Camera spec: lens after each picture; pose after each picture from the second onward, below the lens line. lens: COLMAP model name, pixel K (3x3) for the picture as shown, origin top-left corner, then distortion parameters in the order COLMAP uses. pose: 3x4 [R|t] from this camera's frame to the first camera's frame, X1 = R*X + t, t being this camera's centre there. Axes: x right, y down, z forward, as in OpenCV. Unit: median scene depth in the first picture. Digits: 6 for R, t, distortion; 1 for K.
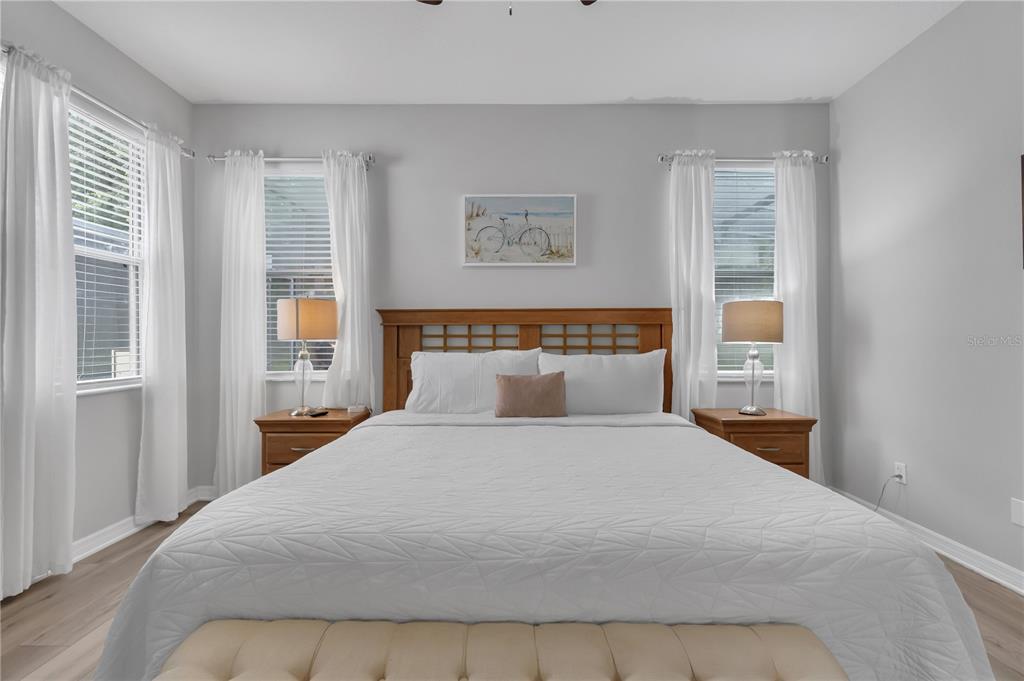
lens RADIAL K [[443.6, 0, 512.0], [0, 443.6, 340.5], [0, 0, 1]] dist [-0.005805, -0.000362]
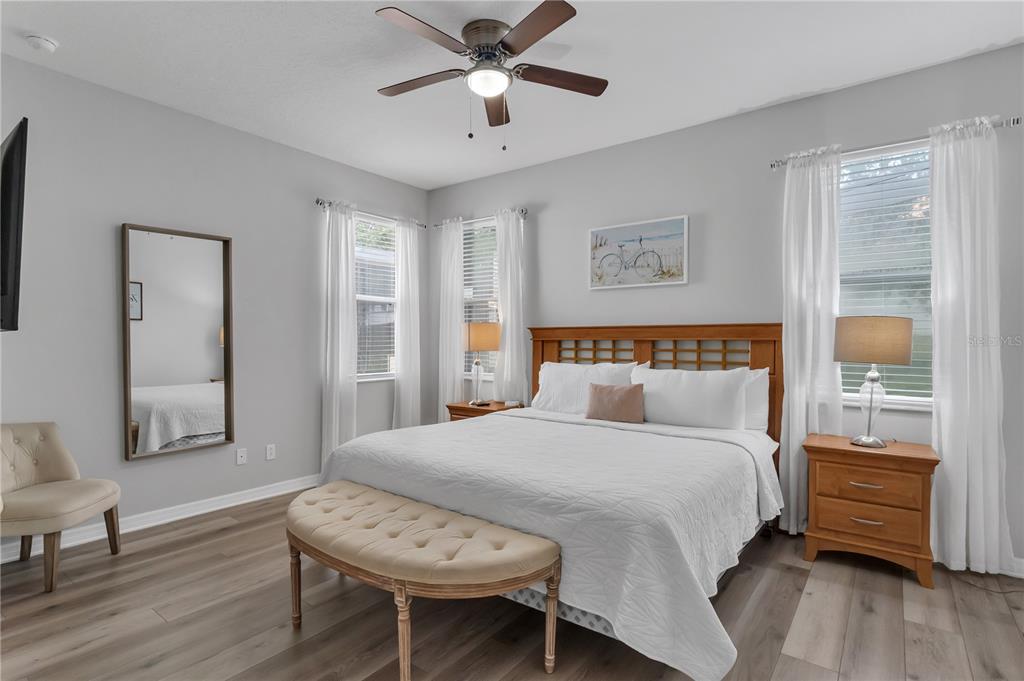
lens RADIAL K [[503.7, 0, 512.0], [0, 503.7, 340.5], [0, 0, 1]] dist [-0.001157, -0.000172]
pose [[0.801114, 0.003777, -0.598500, 0.535519], [-0.002328, 0.999992, 0.003196, -0.038115], [0.598507, -0.001167, 0.801117, -0.197939]]
